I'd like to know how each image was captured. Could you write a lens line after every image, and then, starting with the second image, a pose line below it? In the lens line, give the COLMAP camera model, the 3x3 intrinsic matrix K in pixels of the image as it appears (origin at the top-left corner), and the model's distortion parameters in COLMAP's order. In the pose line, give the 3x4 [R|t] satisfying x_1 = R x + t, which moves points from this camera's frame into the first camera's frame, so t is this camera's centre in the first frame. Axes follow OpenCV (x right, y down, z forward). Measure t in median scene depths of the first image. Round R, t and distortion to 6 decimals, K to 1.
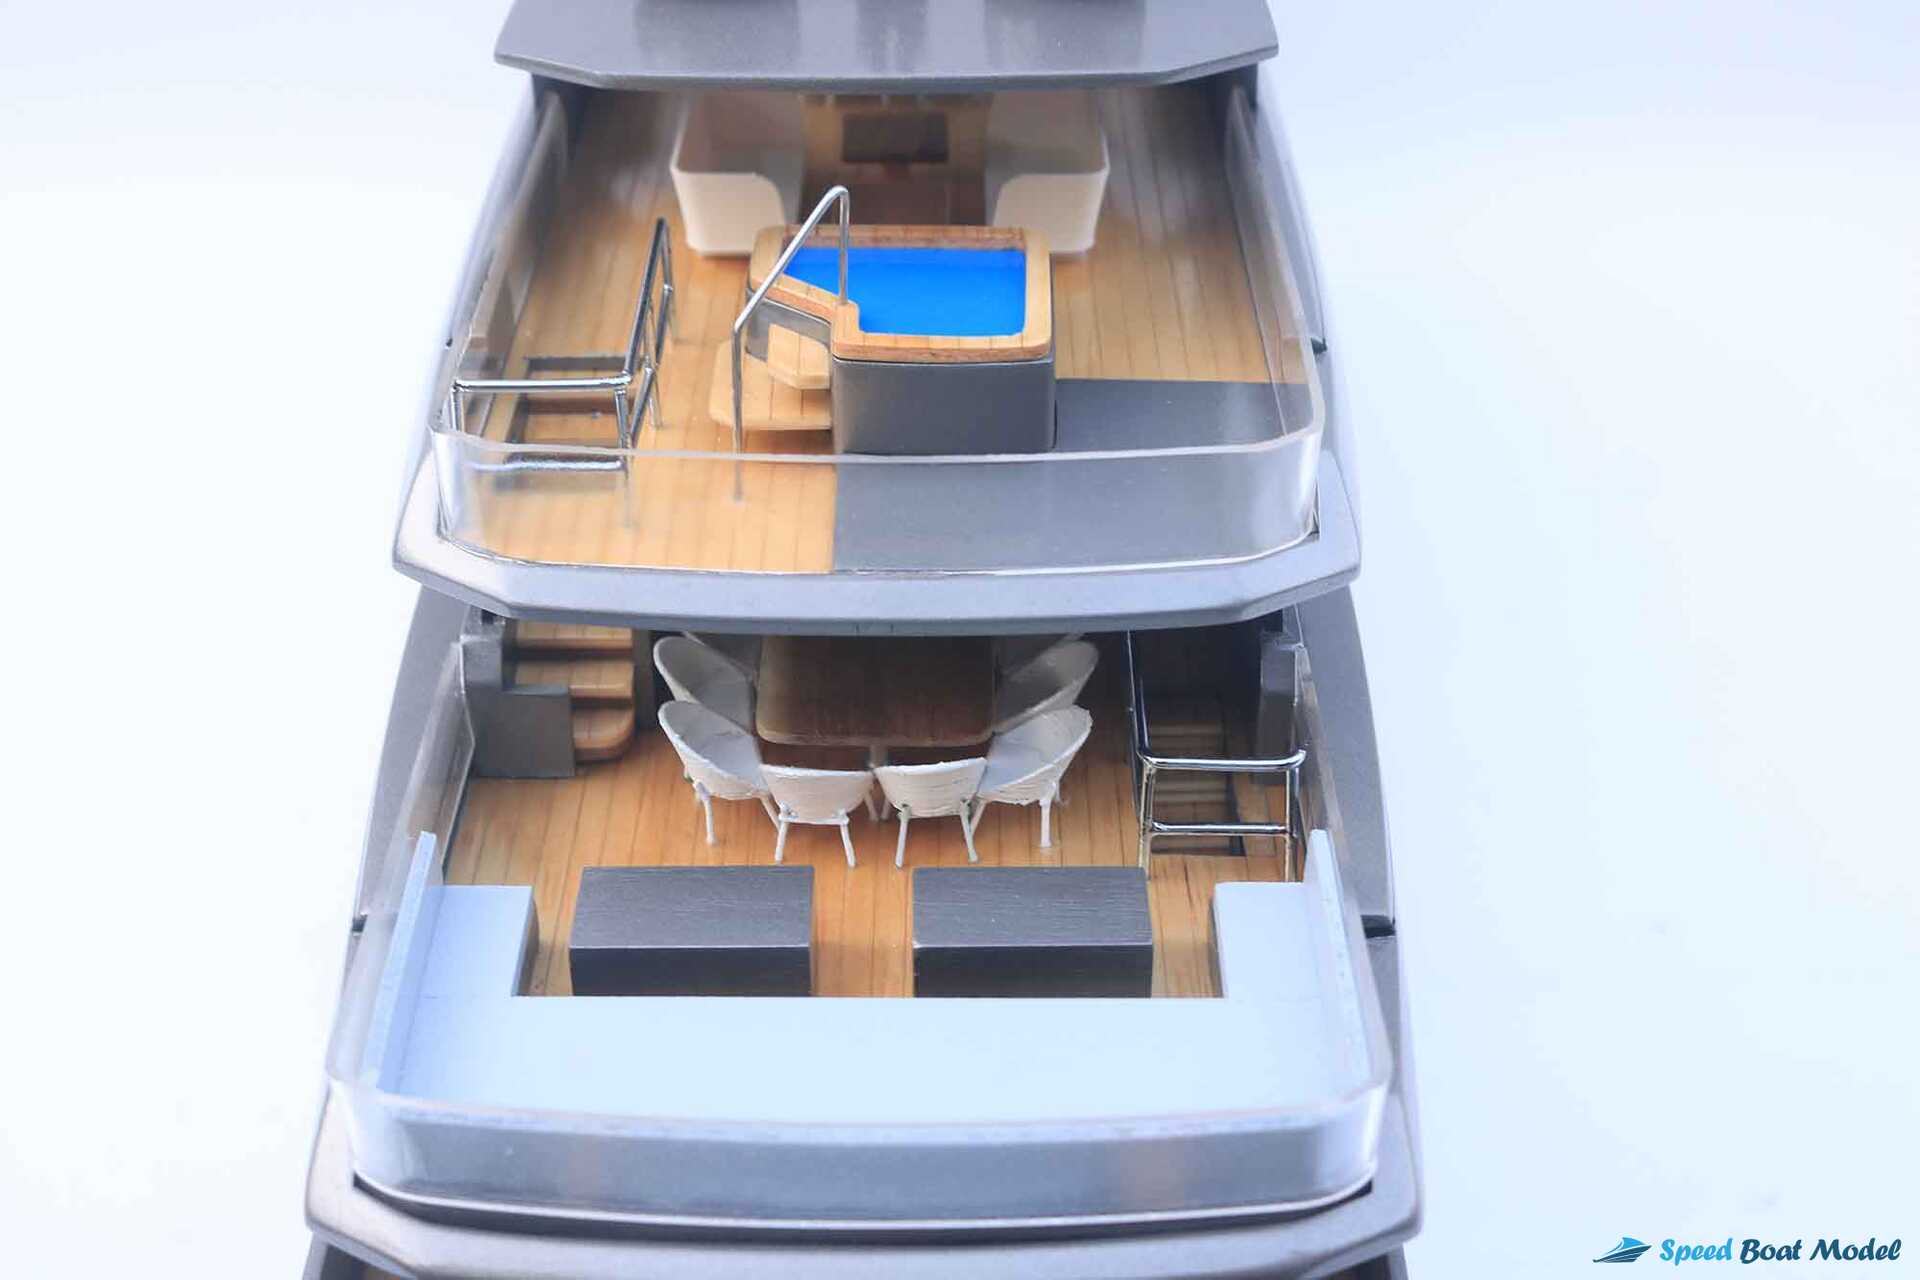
lens RADIAL K [[2817.1, 0, 960.0], [0, 2817.1, 640.0], [0, 0, 1]] dist [-0.191210, -0.012009]
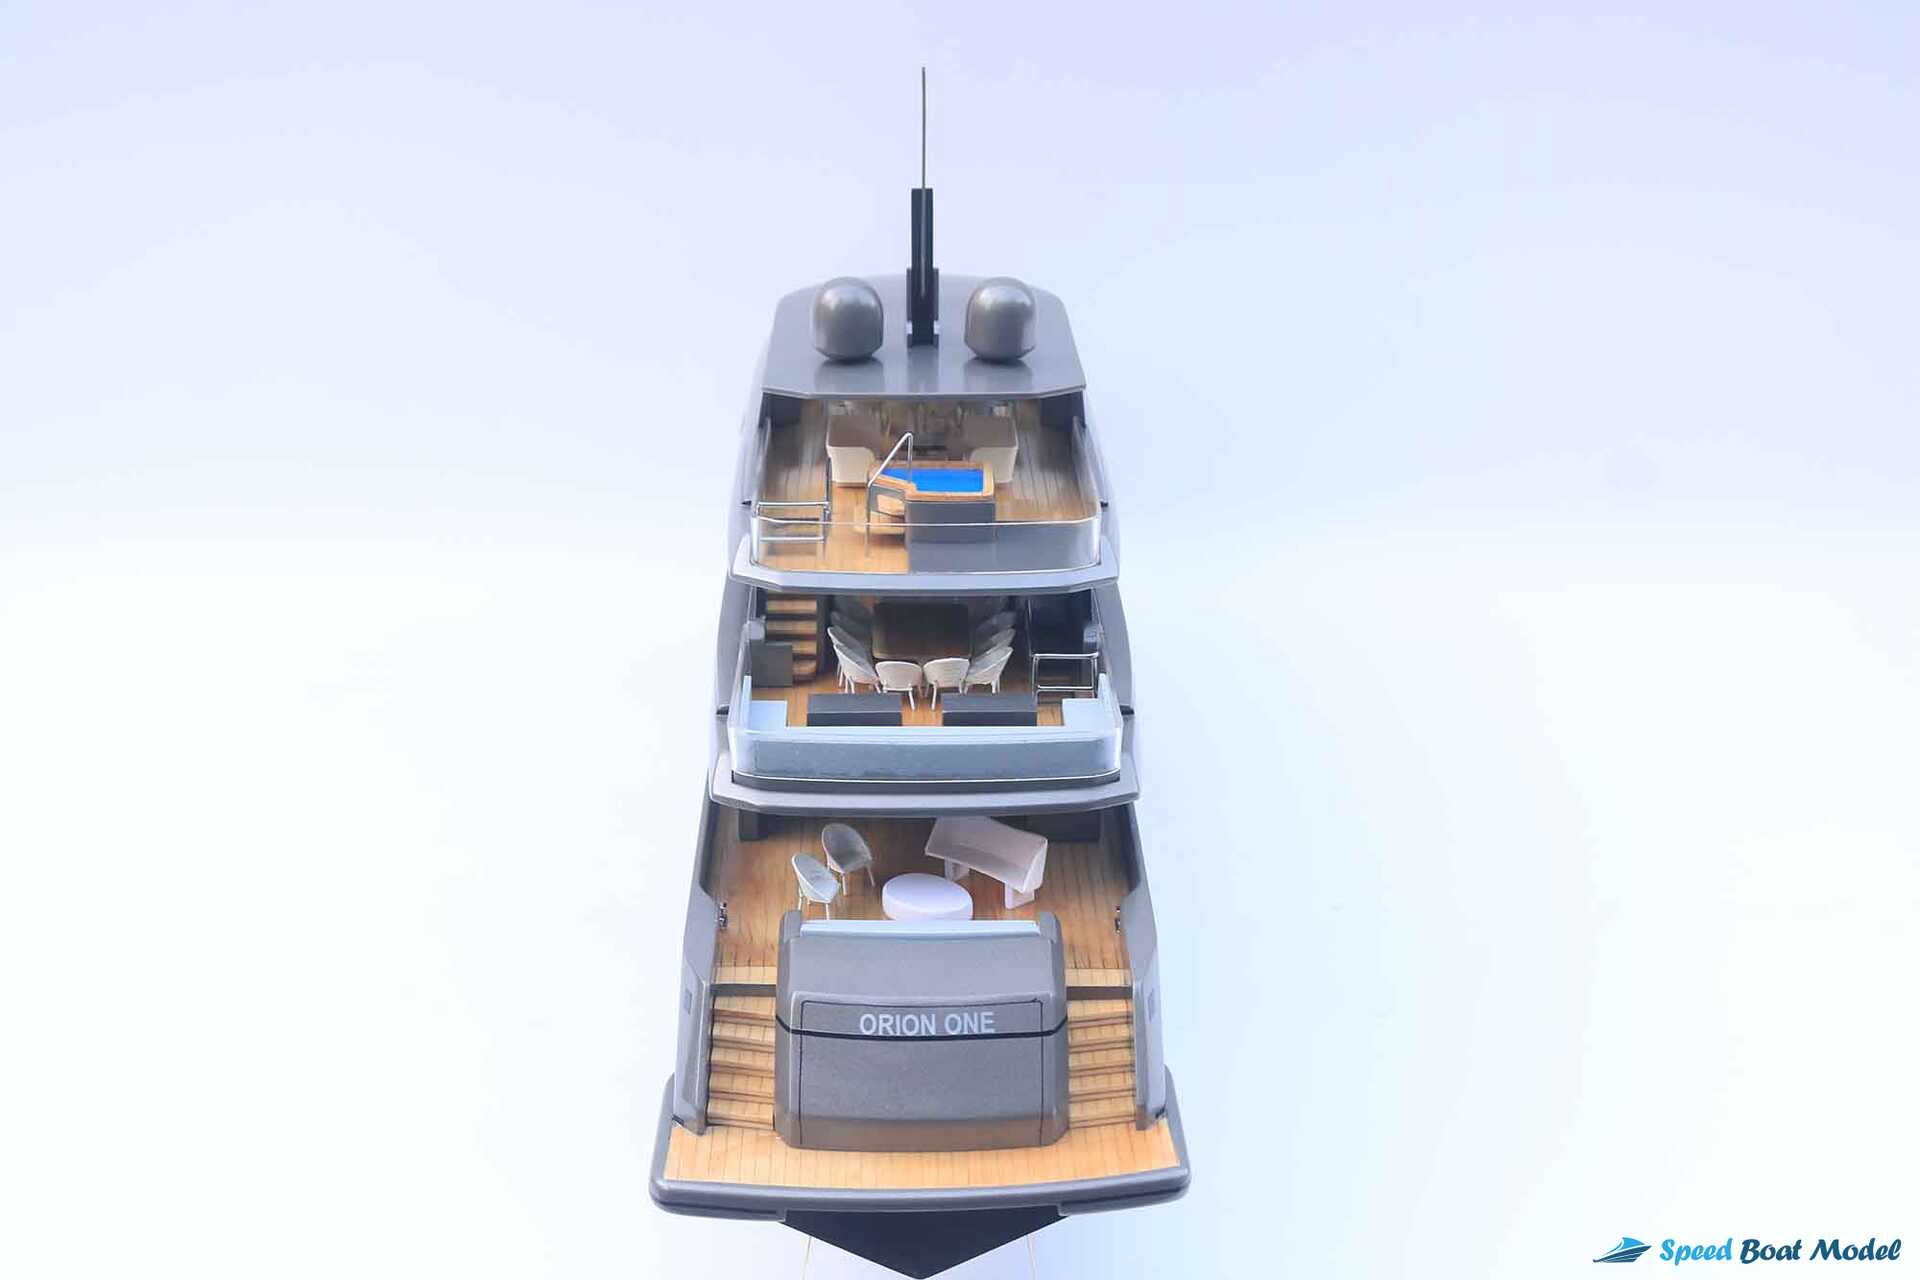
lens RADIAL K [[2817.1, 0, 960.0], [0, 2817.1, 640.0], [0, 0, 1]] dist [-0.191210, -0.012009]
pose [[0.999735, -0.003728, 0.022719, -0.053631], [0.008362, 0.978215, -0.207425, 0.525334], [-0.021451, 0.207560, 0.977987, -1.378352]]
